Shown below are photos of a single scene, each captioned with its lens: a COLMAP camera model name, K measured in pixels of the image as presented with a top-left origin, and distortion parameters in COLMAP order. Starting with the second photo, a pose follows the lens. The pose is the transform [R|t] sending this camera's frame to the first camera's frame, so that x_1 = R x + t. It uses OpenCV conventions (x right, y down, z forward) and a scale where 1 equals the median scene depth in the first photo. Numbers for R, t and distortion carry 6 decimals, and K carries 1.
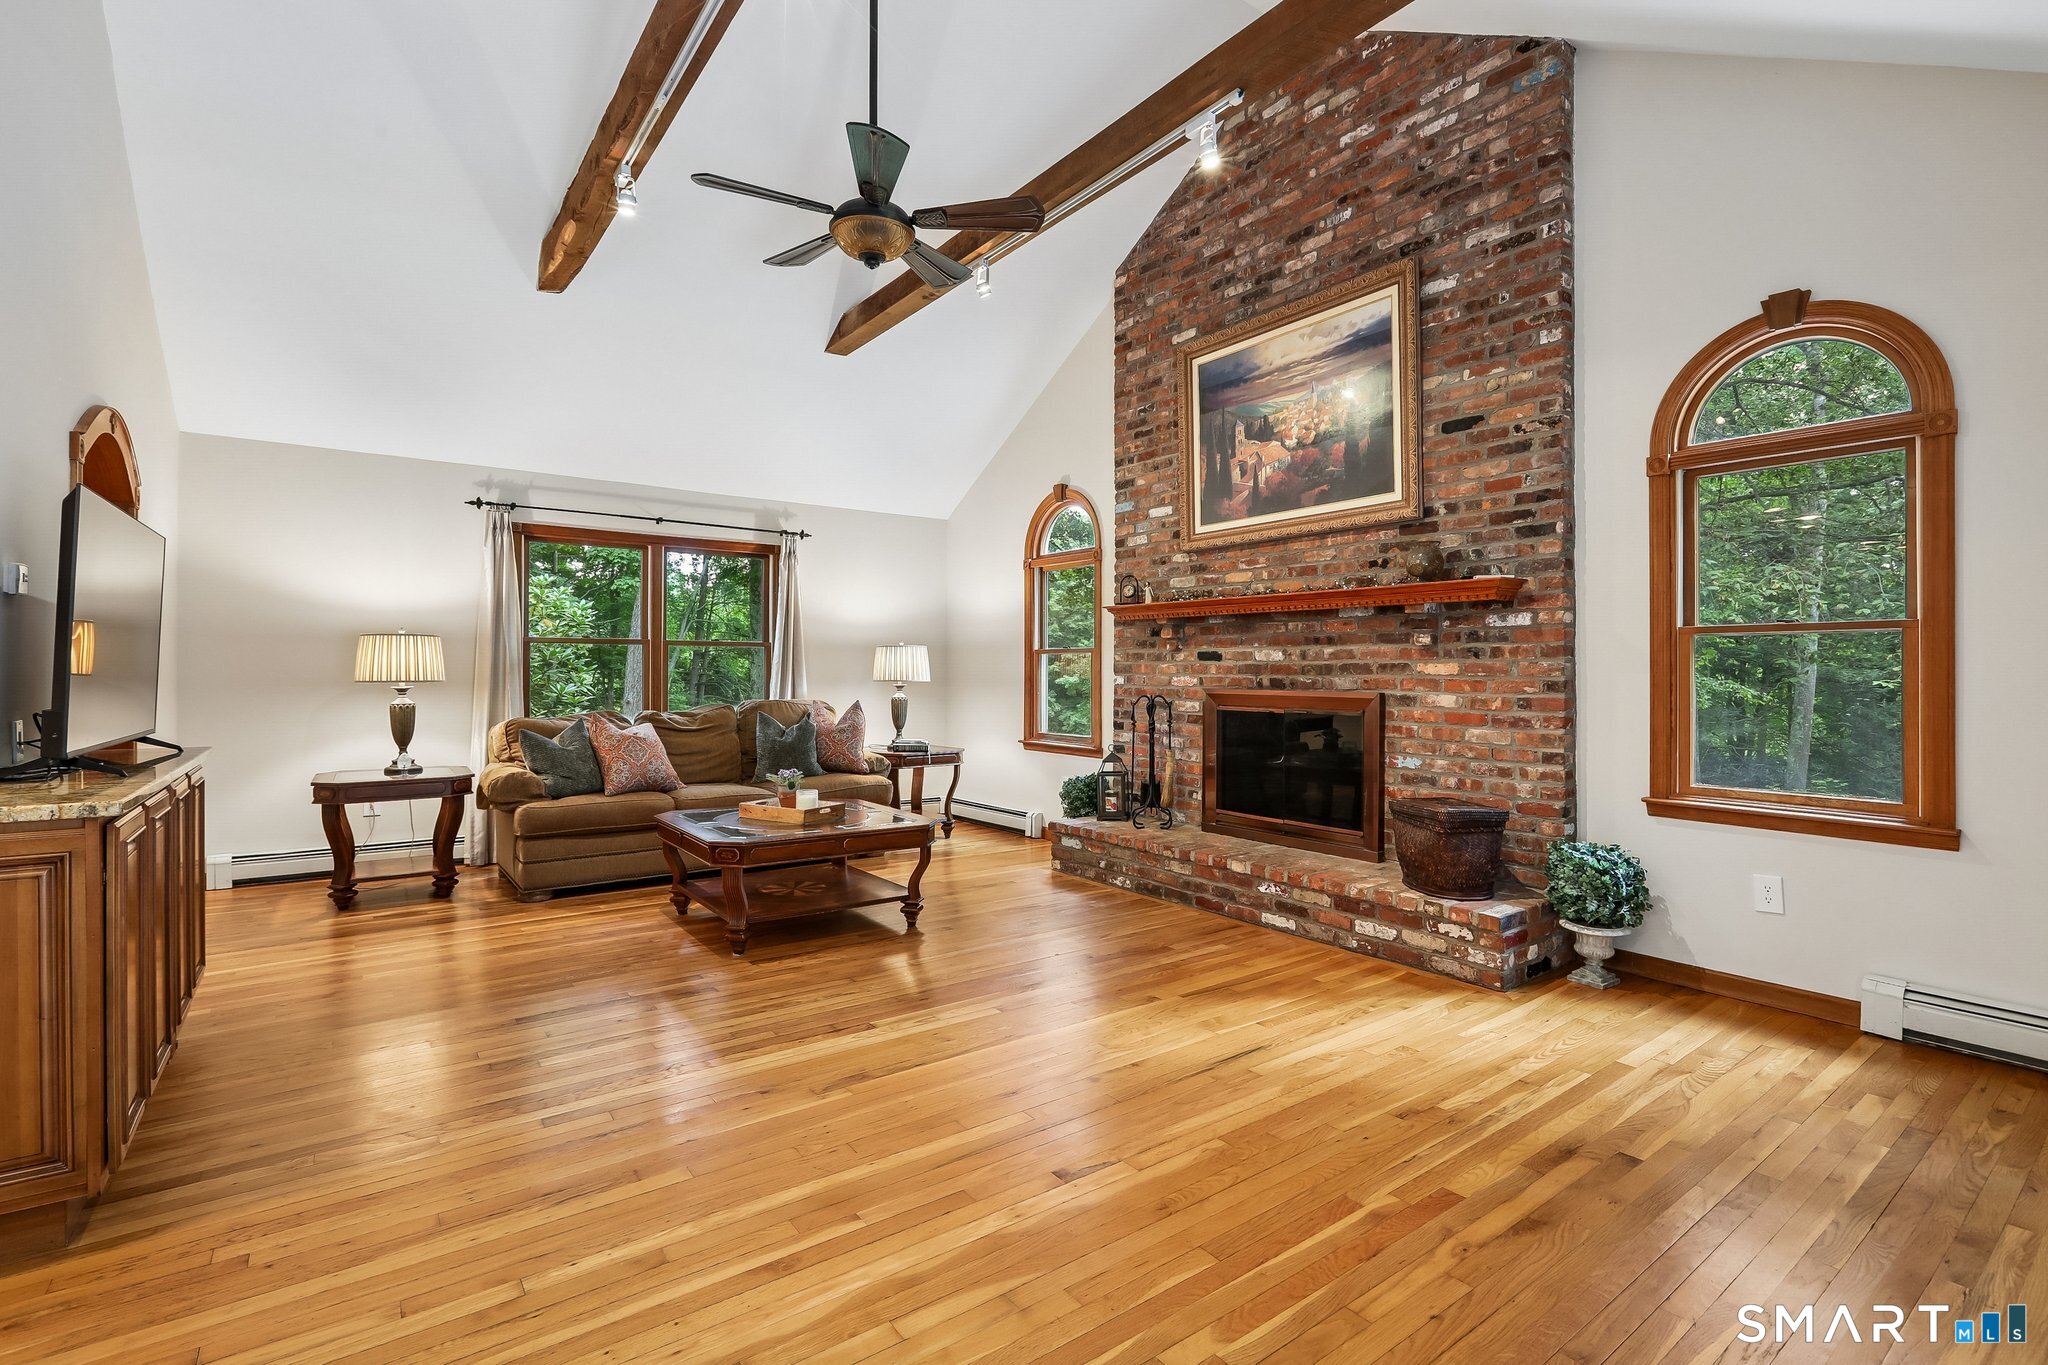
lens RADIAL K [[936.5, 0, 1027.4], [0, 936.5, 672.8], [0, 0, 1]] dist [-0.013971, 0.002526]
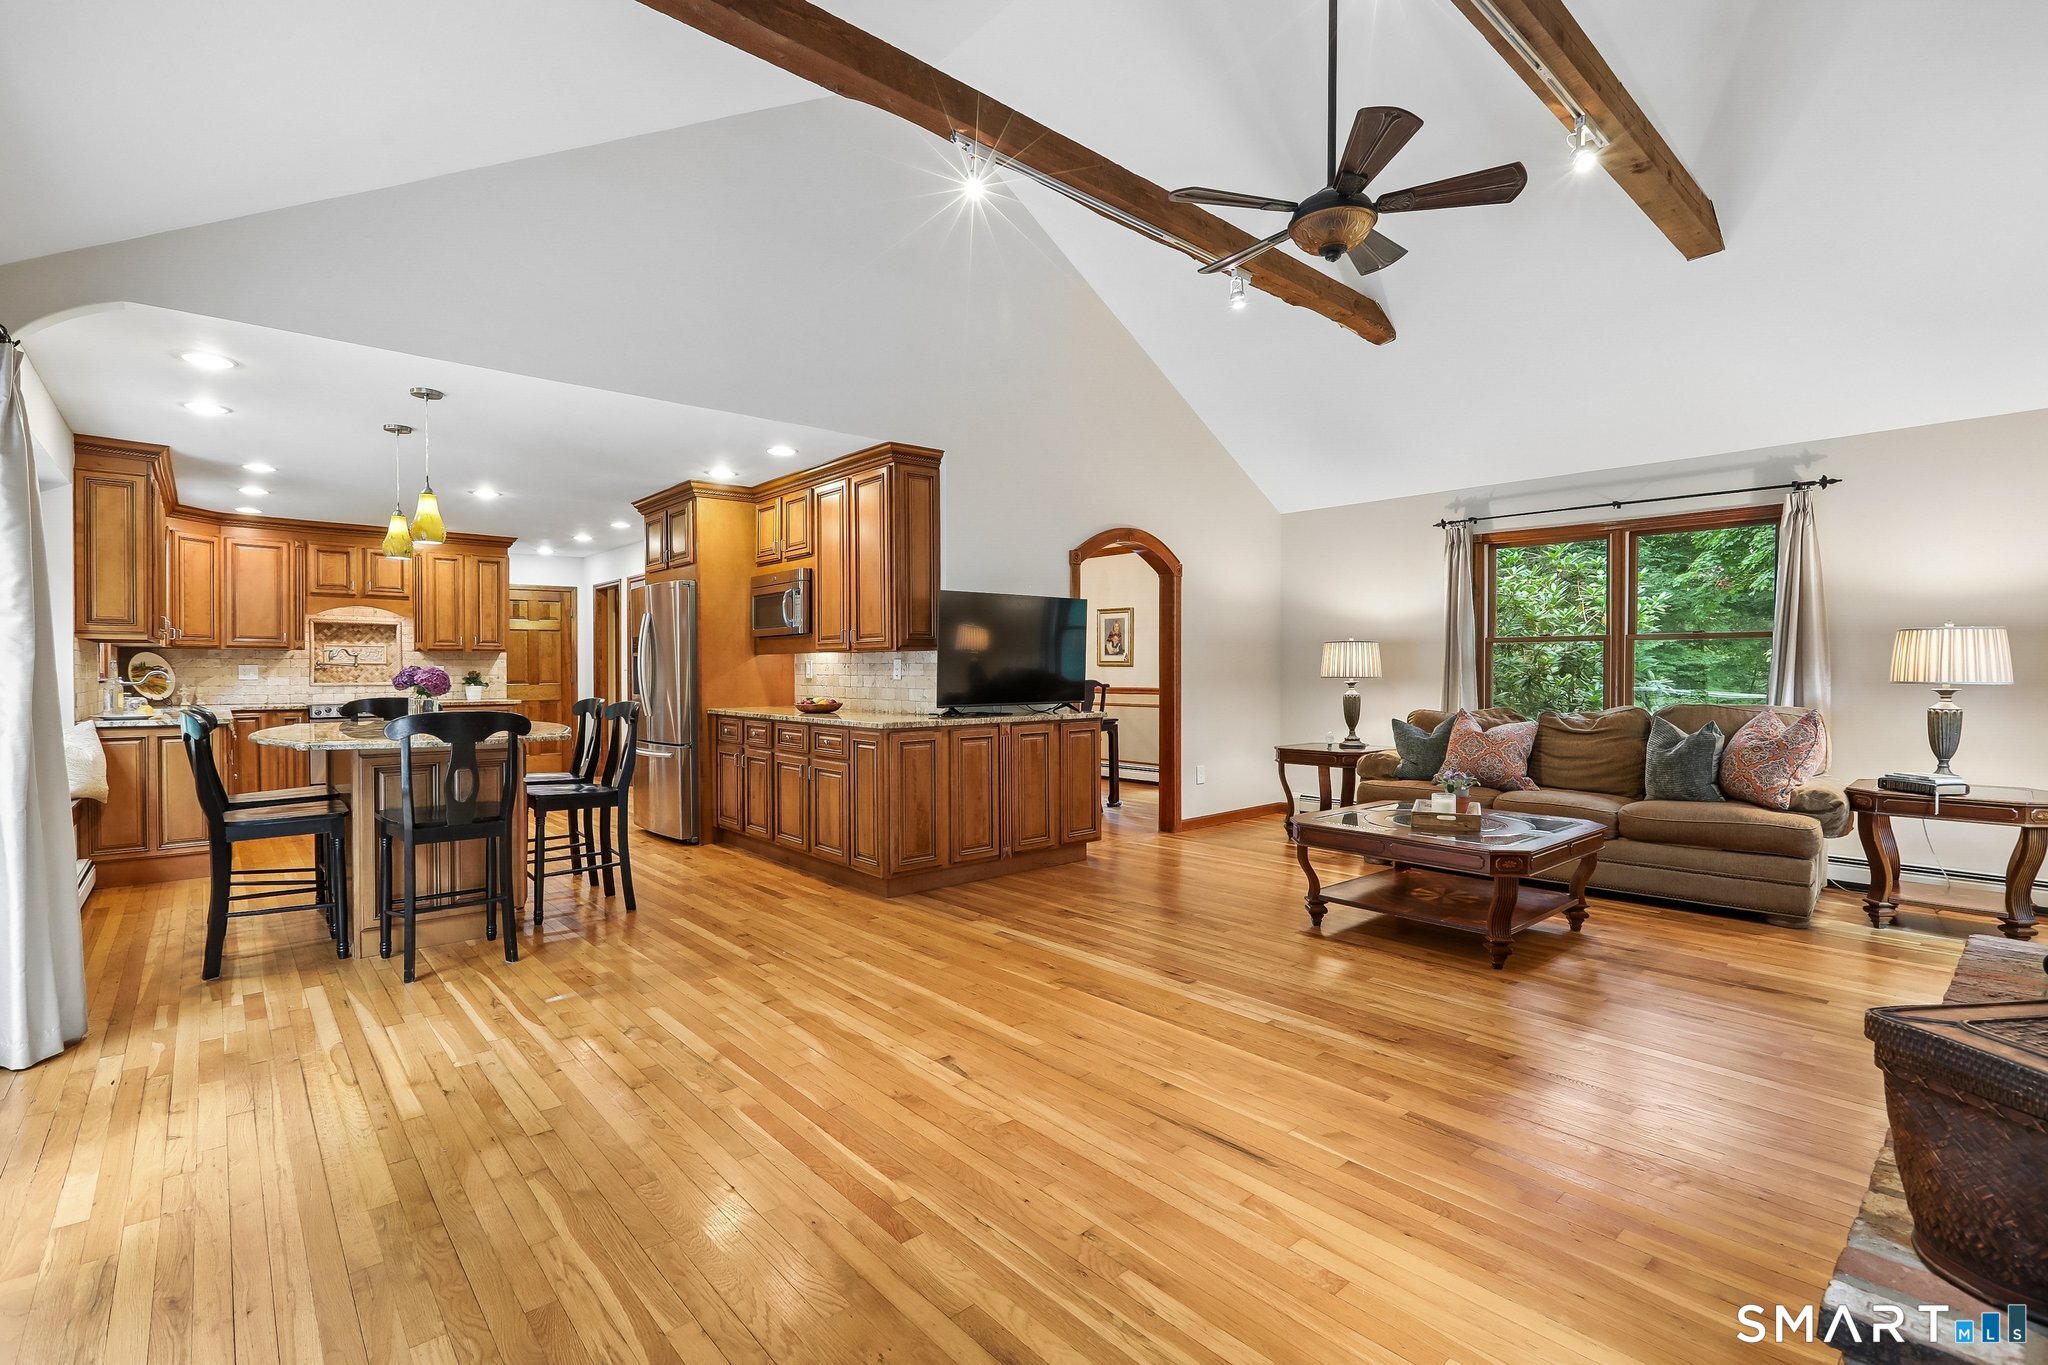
lens RADIAL K [[936.5, 0, 1036.0], [0, 936.5, 671.4], [0, 0, 1]] dist [-0.013971, 0.002526]
pose [[0.099883, -0.000604, -0.994999, 0.780736], [-0.001268, 0.999999, -0.000735, 0.003558], [0.994998, 0.001335, 0.099882, 0.584305]]
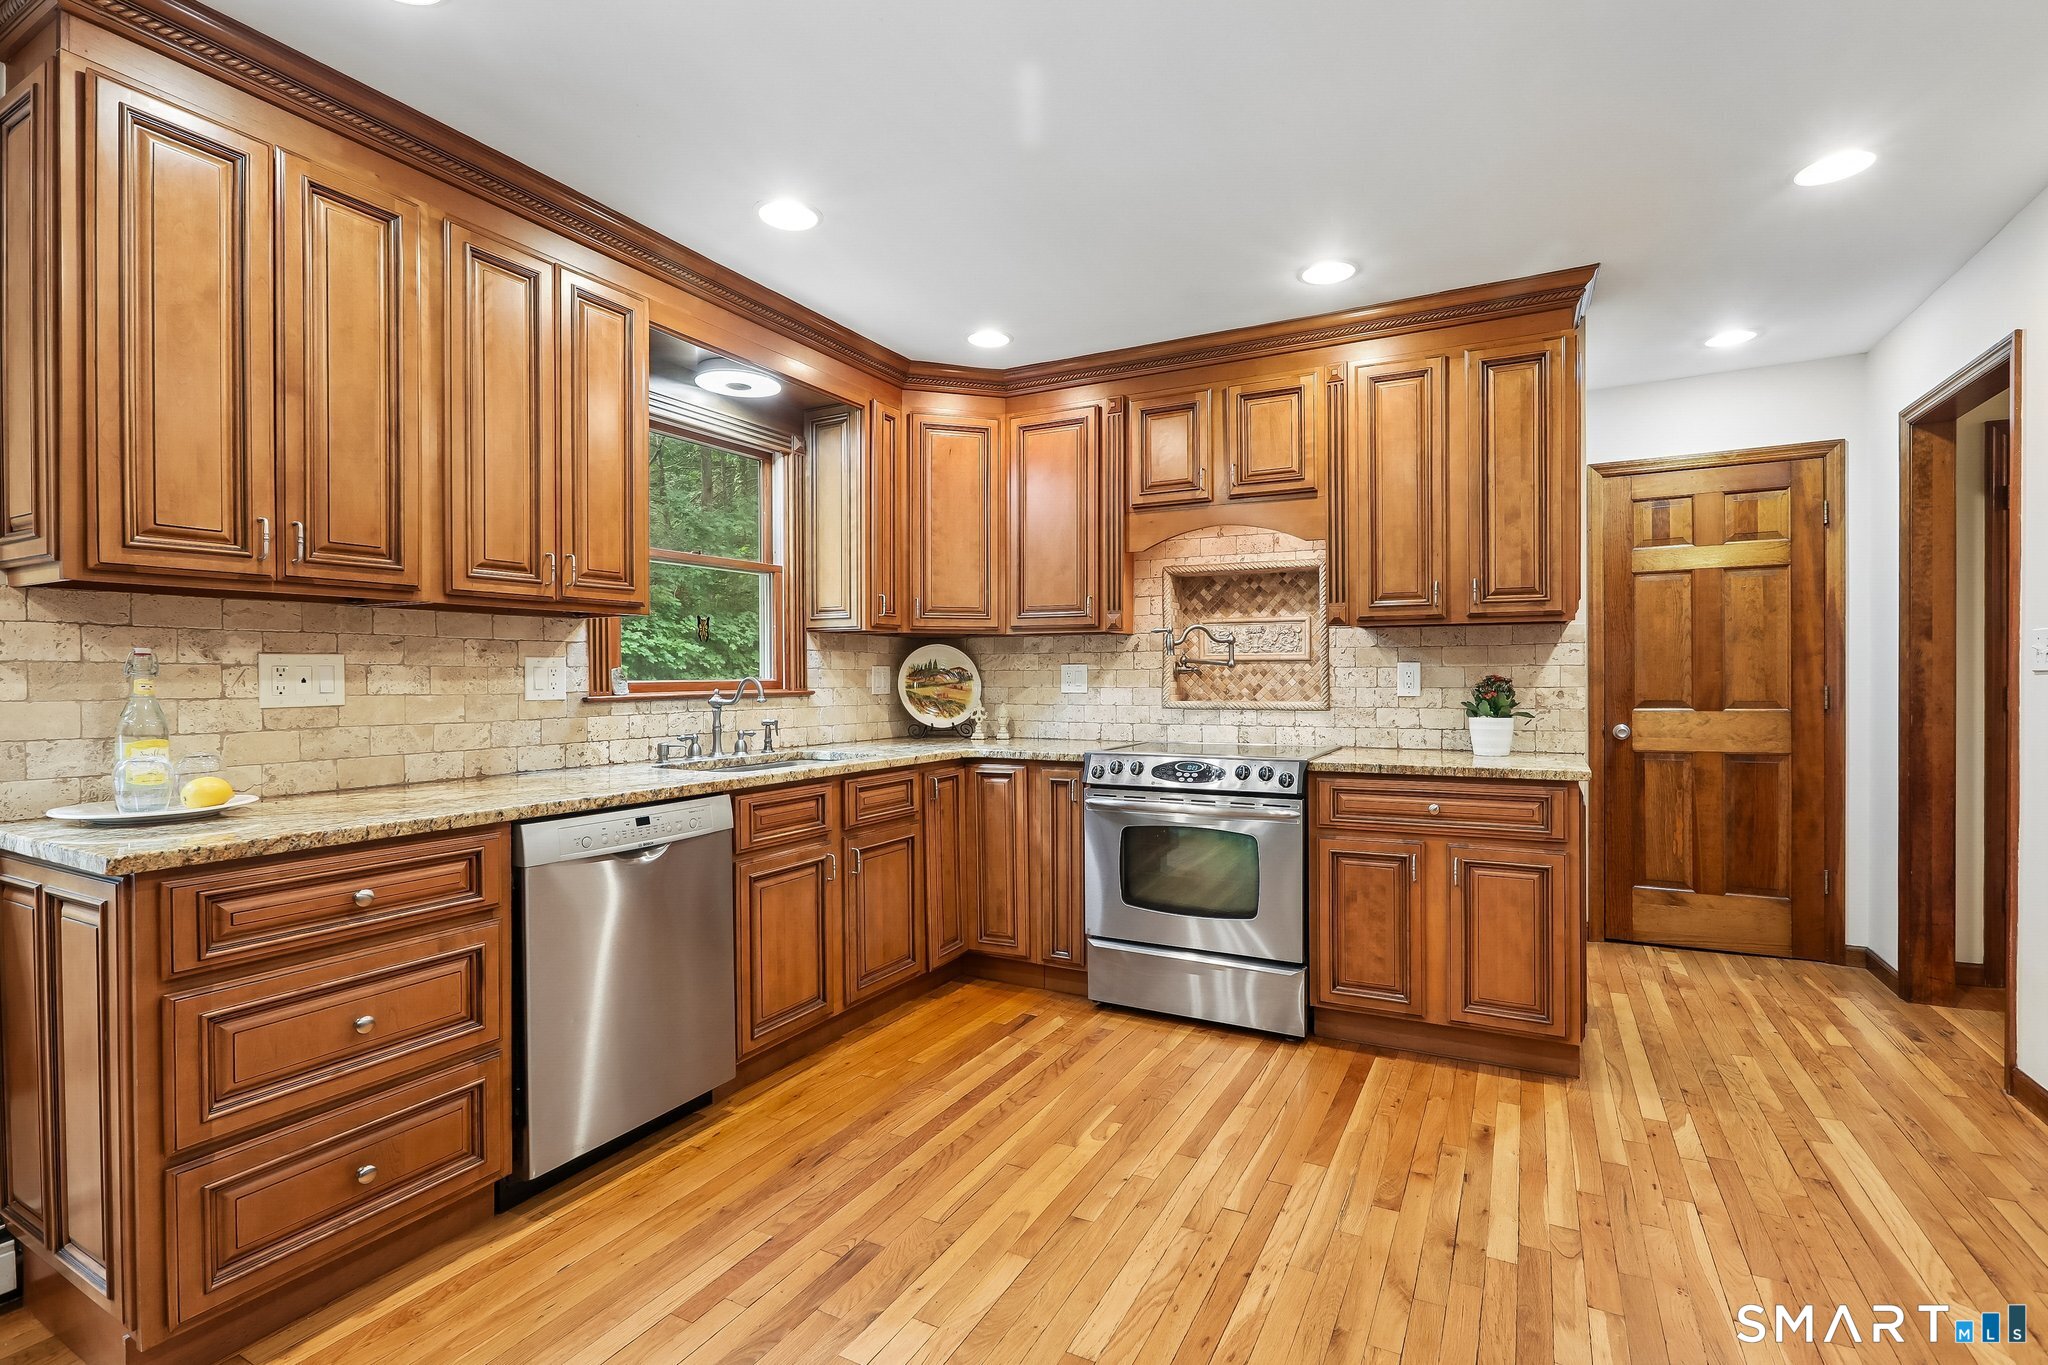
lens RADIAL K [[936.5, 0, 1022.8], [0, 936.5, 680.7], [0, 0, 1]] dist [-0.013971, 0.002526]
pose [[-0.897612, 0.000072, -0.440787, -0.624604], [-0.001862, 0.999990, 0.003955, 0.004225], [0.440783, 0.004371, -0.897603, 0.097723]]
